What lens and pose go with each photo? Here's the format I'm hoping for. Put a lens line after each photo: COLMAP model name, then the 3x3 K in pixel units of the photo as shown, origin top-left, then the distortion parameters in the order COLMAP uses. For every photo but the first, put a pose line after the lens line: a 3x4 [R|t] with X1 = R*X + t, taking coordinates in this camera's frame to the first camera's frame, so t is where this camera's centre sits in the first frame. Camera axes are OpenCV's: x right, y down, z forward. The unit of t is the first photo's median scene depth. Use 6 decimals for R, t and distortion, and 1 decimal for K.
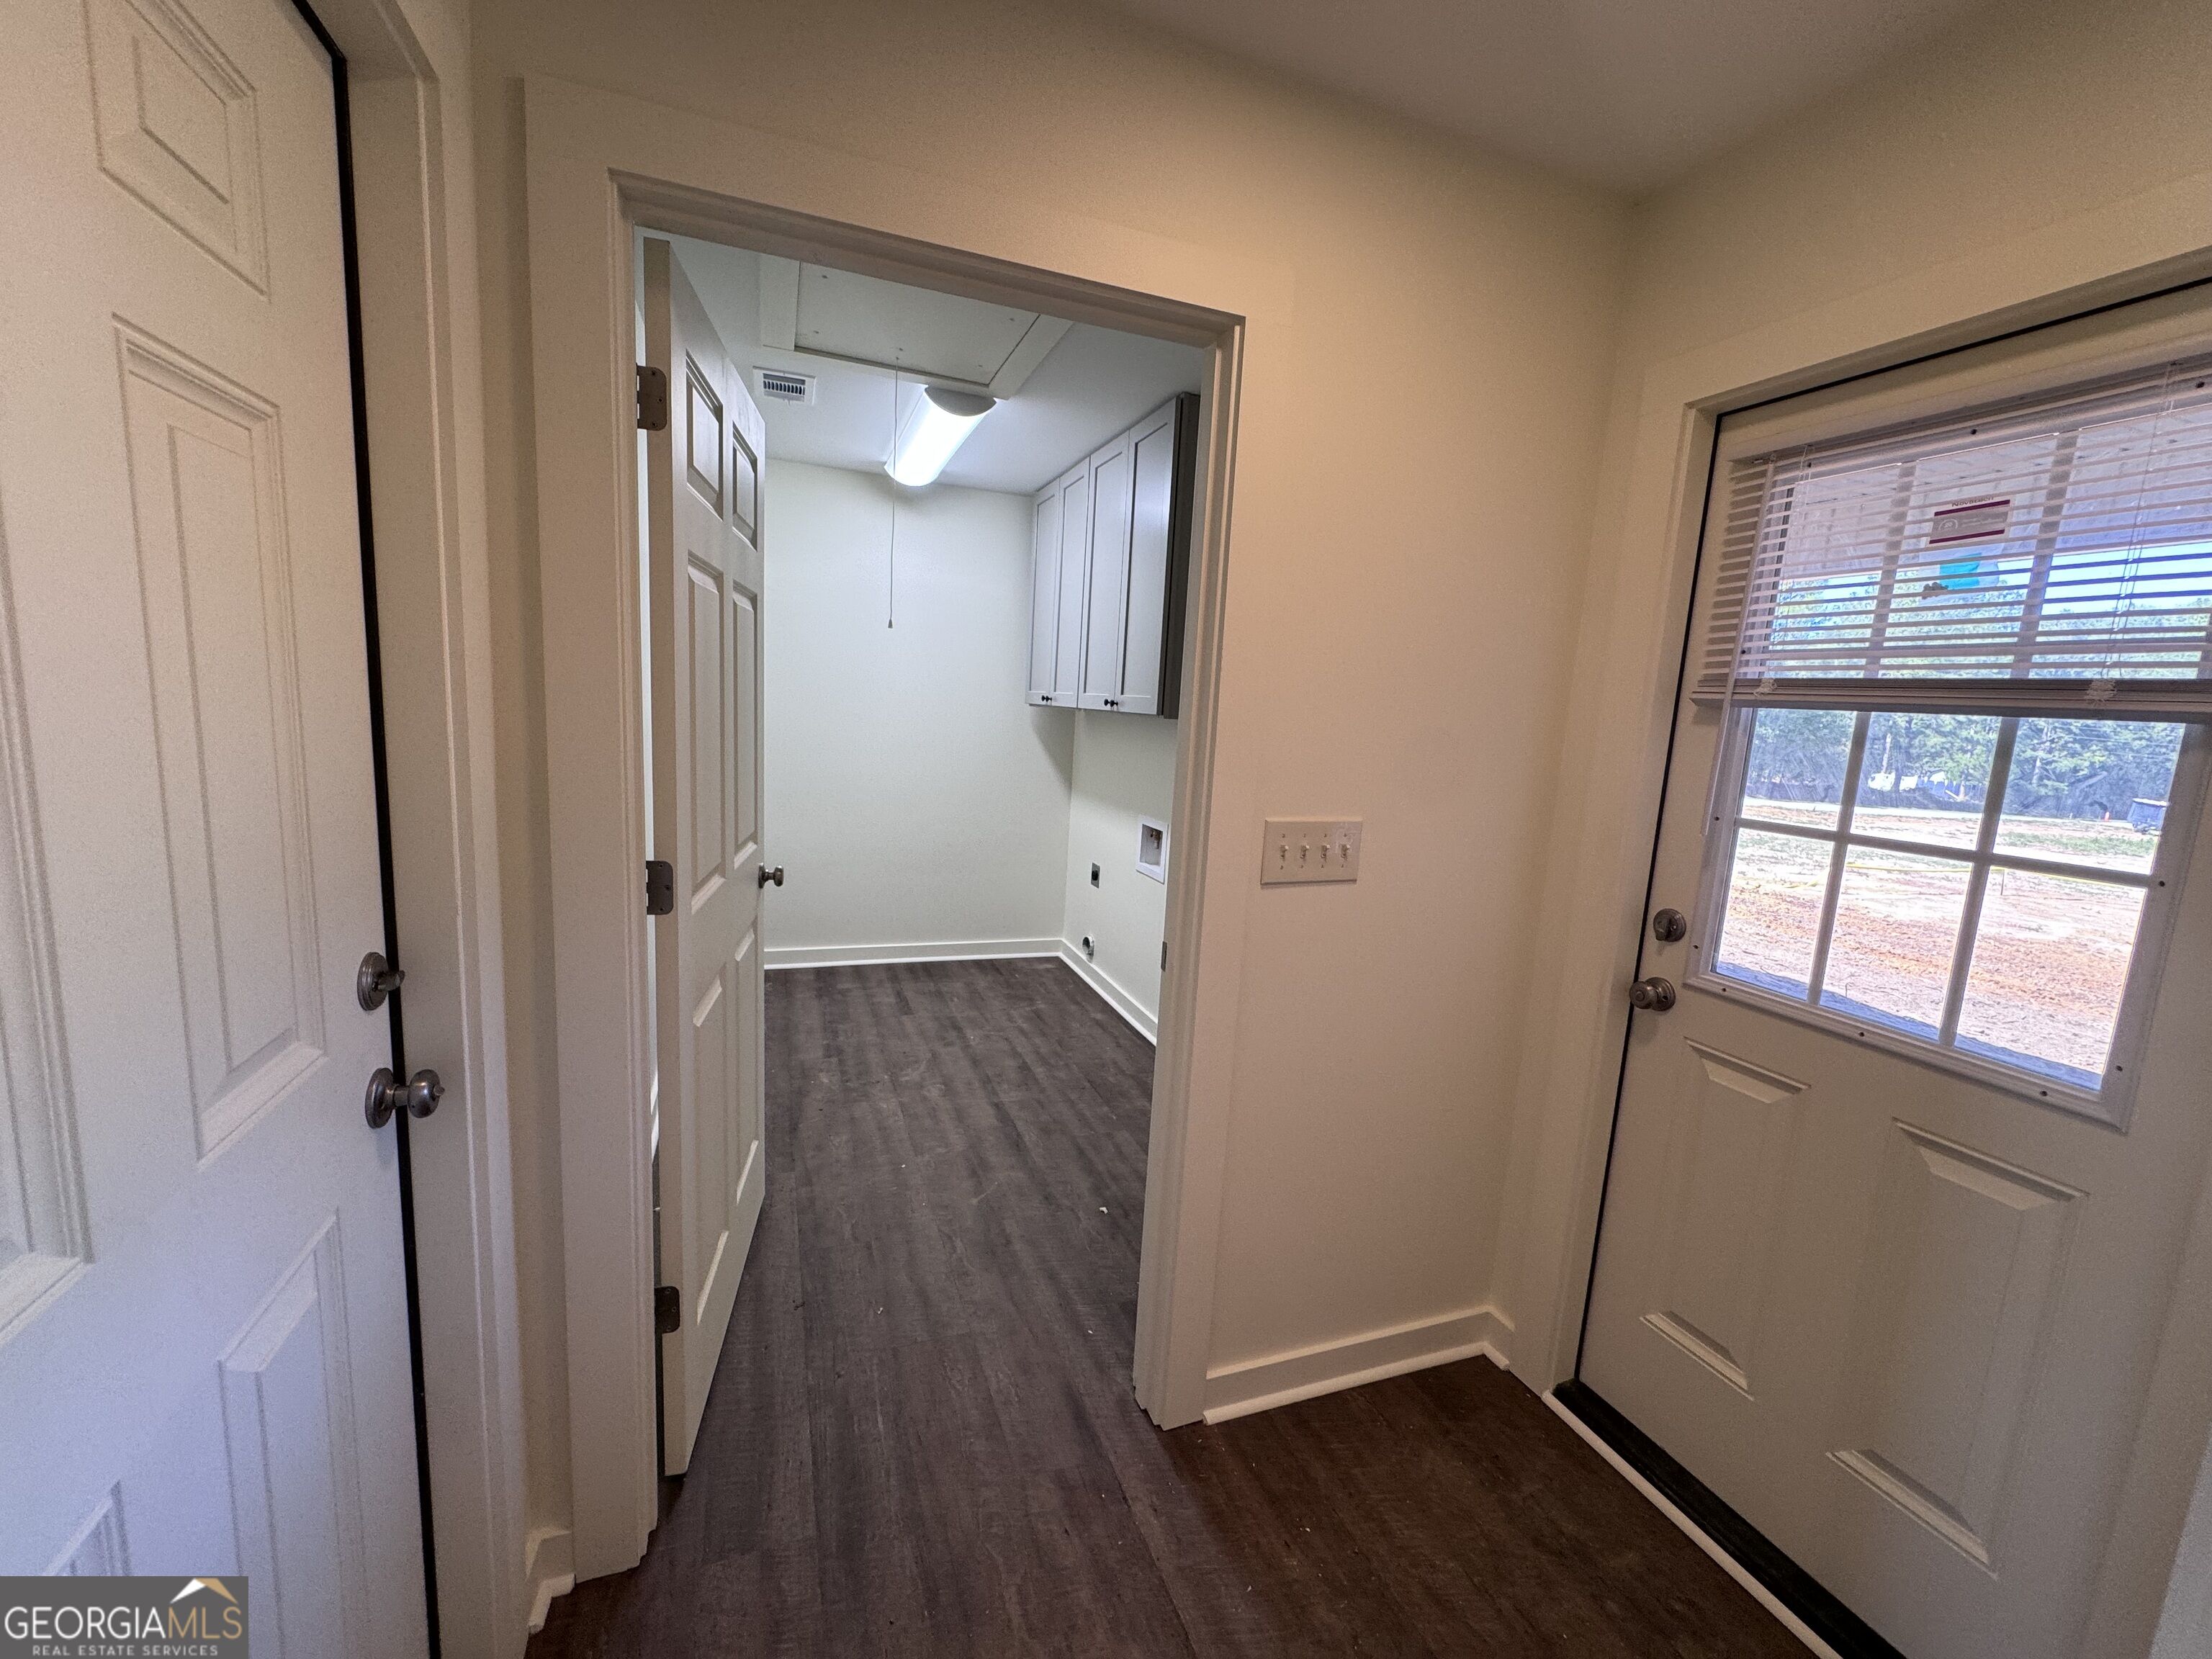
lens RADIAL K [[886.4, 0, 1104.4], [0, 886.4, 831.7], [0, 0, 1]] dist [-0.002755, -0.000612]
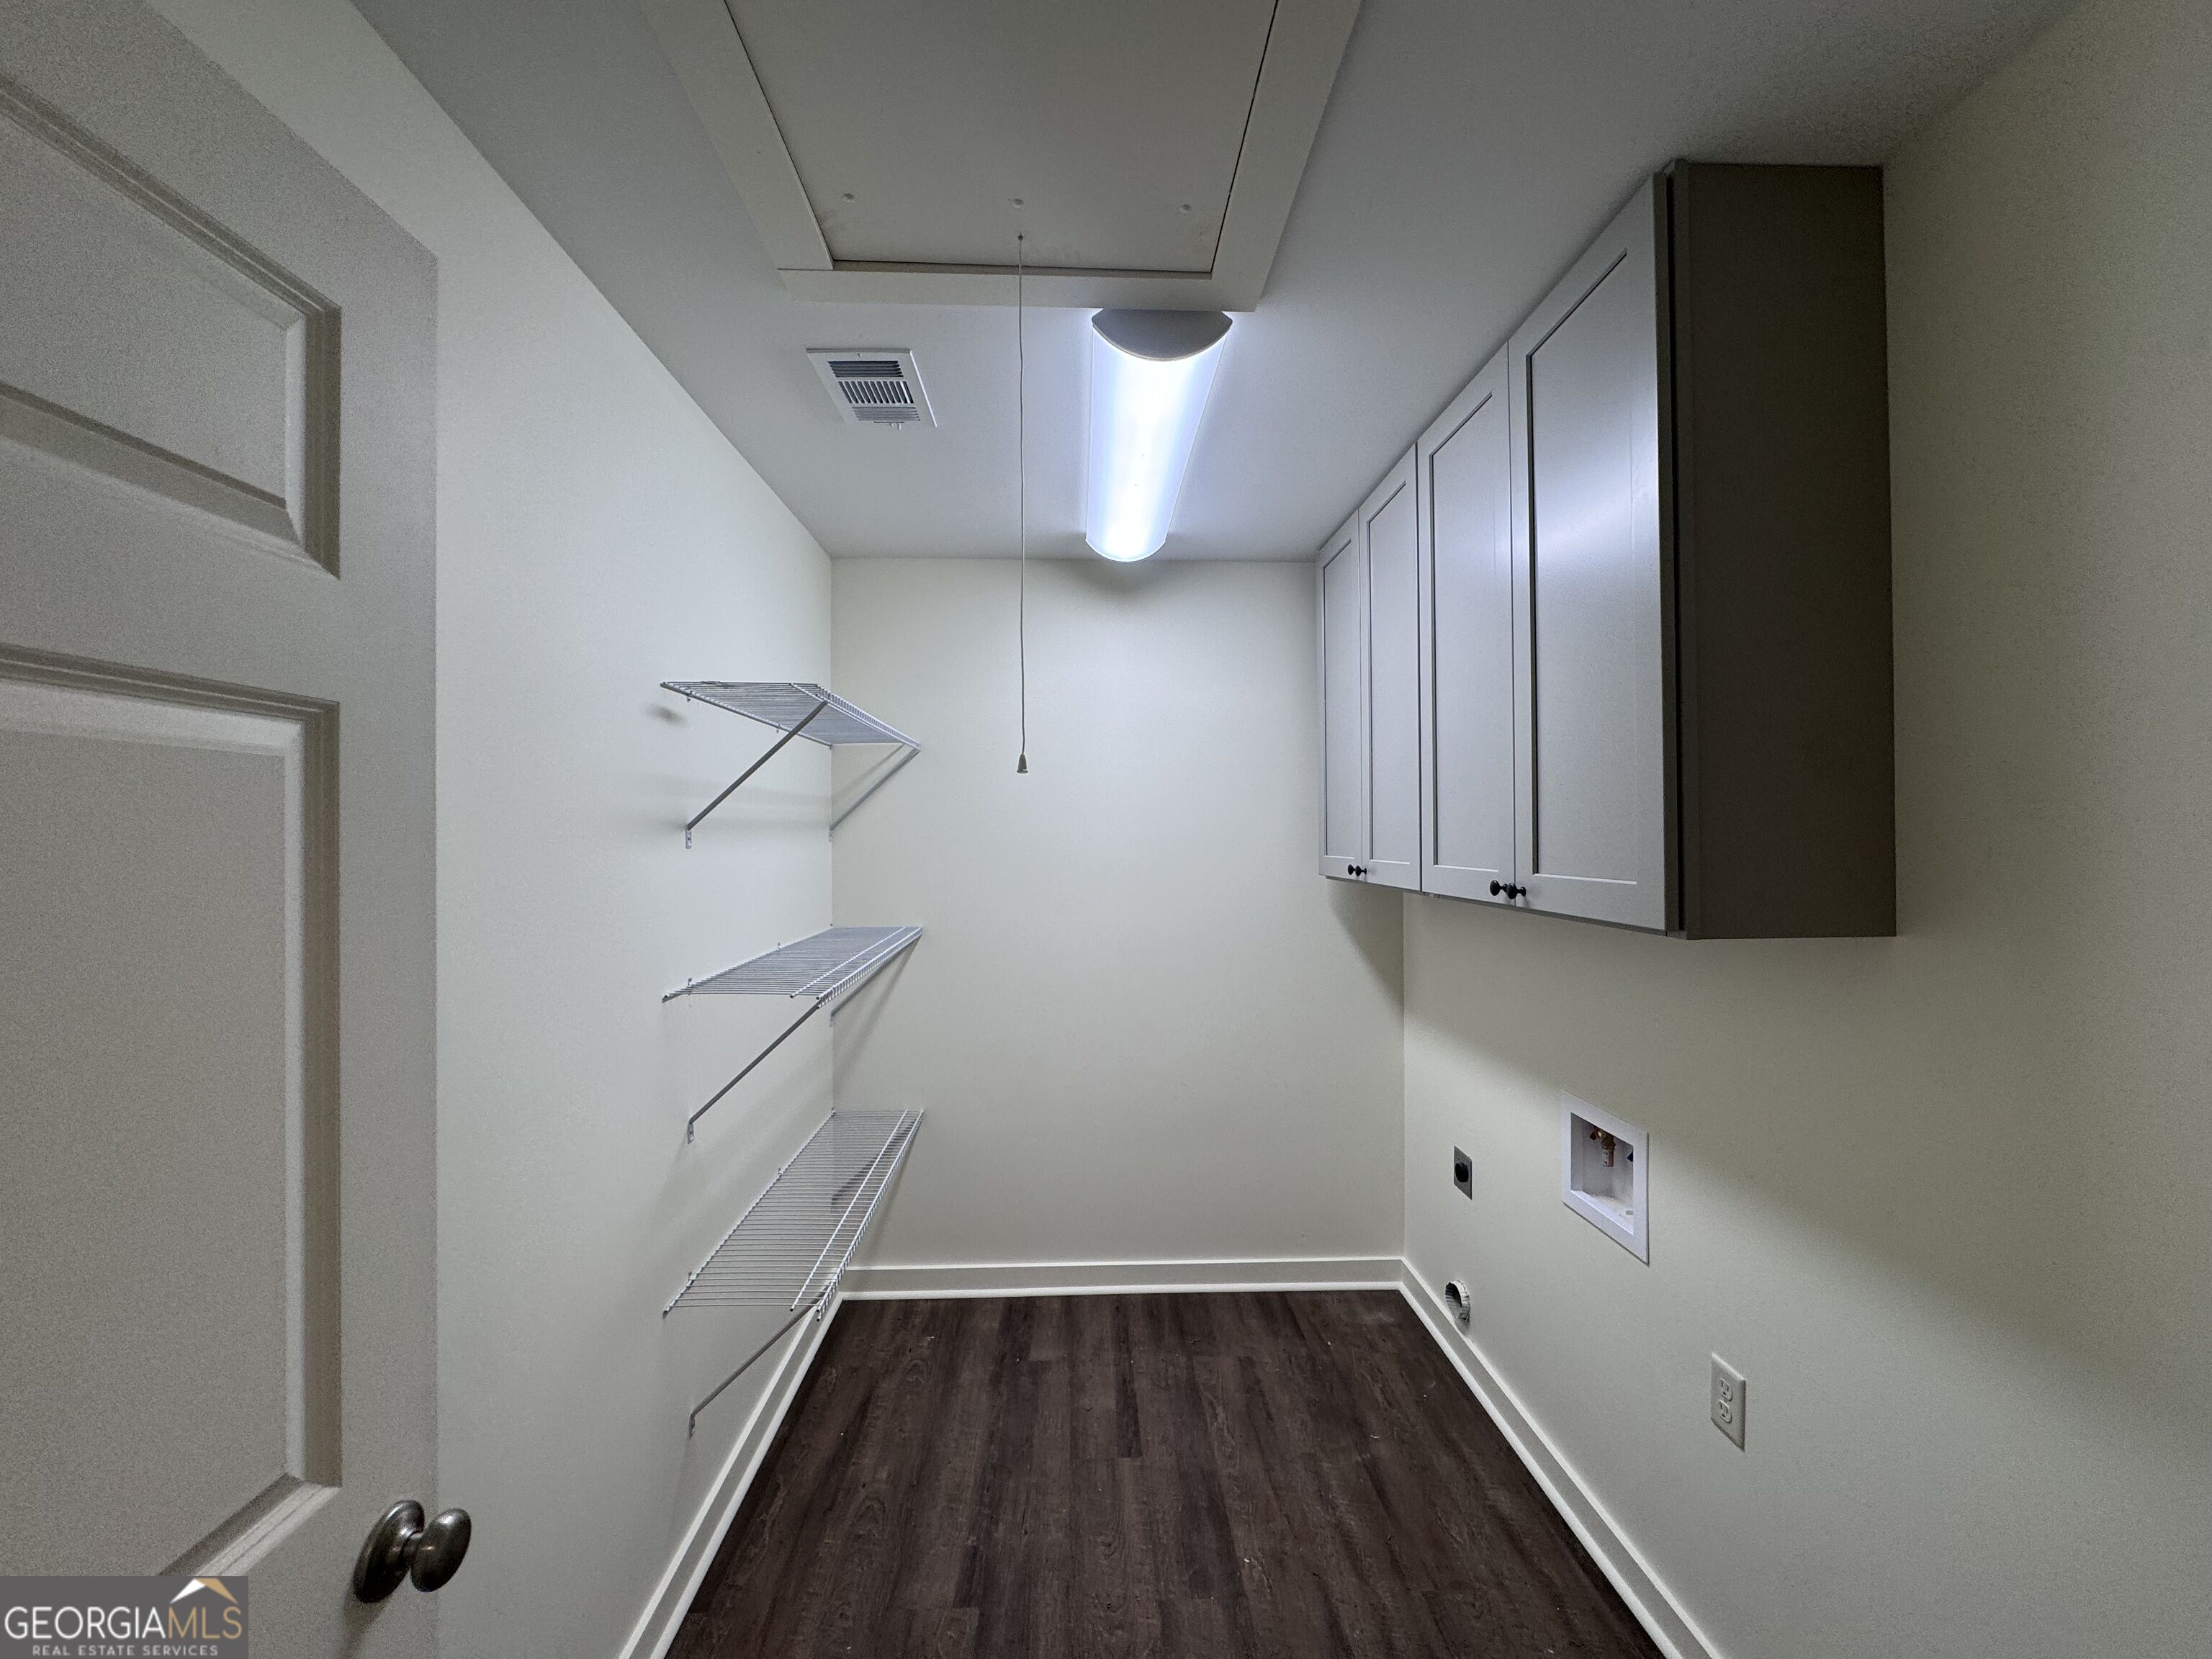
lens RADIAL K [[886.4, 0, 1097.1], [0, 886.4, 825.6], [0, 0, 1]] dist [-0.002755, -0.000612]
pose [[0.944311, -0.065614, -0.322445, -0.037788], [0.011635, 0.985963, -0.166560, -0.086856], [0.328848, 0.153533, 0.931819, 0.407429]]
